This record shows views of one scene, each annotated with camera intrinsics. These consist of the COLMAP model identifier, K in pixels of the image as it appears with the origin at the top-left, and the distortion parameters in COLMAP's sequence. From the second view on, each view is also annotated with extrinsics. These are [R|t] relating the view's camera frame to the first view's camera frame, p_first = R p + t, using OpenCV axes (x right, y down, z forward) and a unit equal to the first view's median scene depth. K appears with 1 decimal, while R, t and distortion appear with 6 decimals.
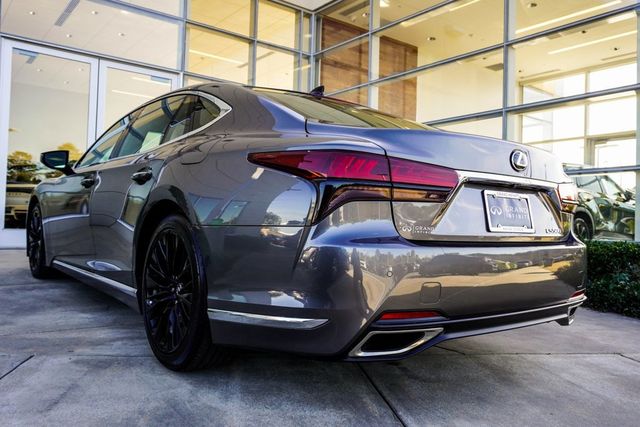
lens RADIAL K [[533.4, 0, 316.7], [0, 533.4, 212.4], [0, 0, 1]] dist [-0.018499, 0.013841]
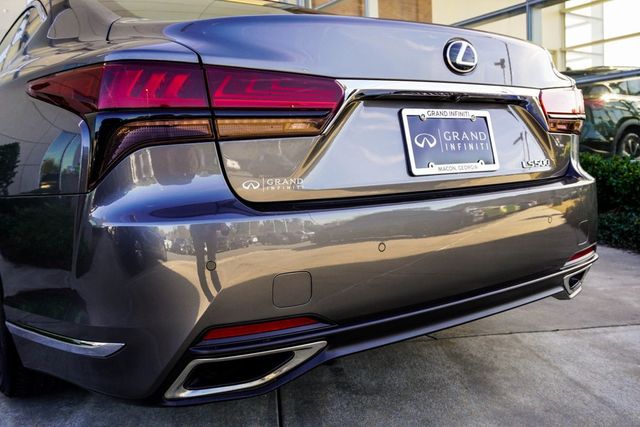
lens RADIAL K [[582.8, 0, 319.0], [0, 582.8, 207.8], [0, 0, 1]] dist [-0.031379, 0.035801]
pose [[0.995763, -0.069152, -0.060608, 0.241736], [0.075031, 0.992074, 0.100797, -0.003322], [0.053157, -0.104918, 0.993059, 0.300490]]
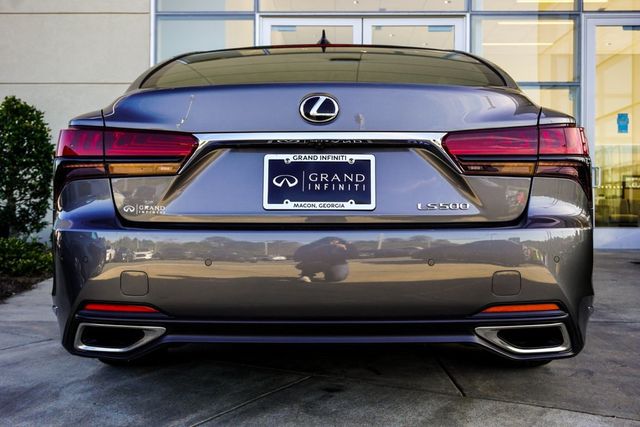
lens RADIAL K [[730.5, 0, 320.2], [0, 730.5, 213.8], [0, 0, 1]] dist [0.009748, 0.000000]
pose [[0.774238, -0.025961, -0.632362, 0.982412], [0.036874, 0.999311, 0.004121, 0.038429], [0.631820, -0.026509, 0.774662, 0.240701]]
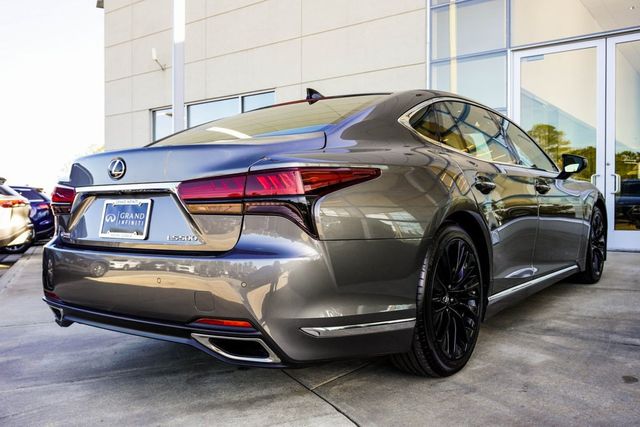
lens RADIAL K [[582.8, 0, 322.8], [0, 582.8, 216.7], [0, 0, 1]] dist [-0.031379, 0.035801]
pose [[0.257859, -0.019219, -0.965991, 1.538689], [0.034038, 0.999362, -0.010797, 0.020474], [0.965583, -0.030096, 0.258349, 1.079742]]
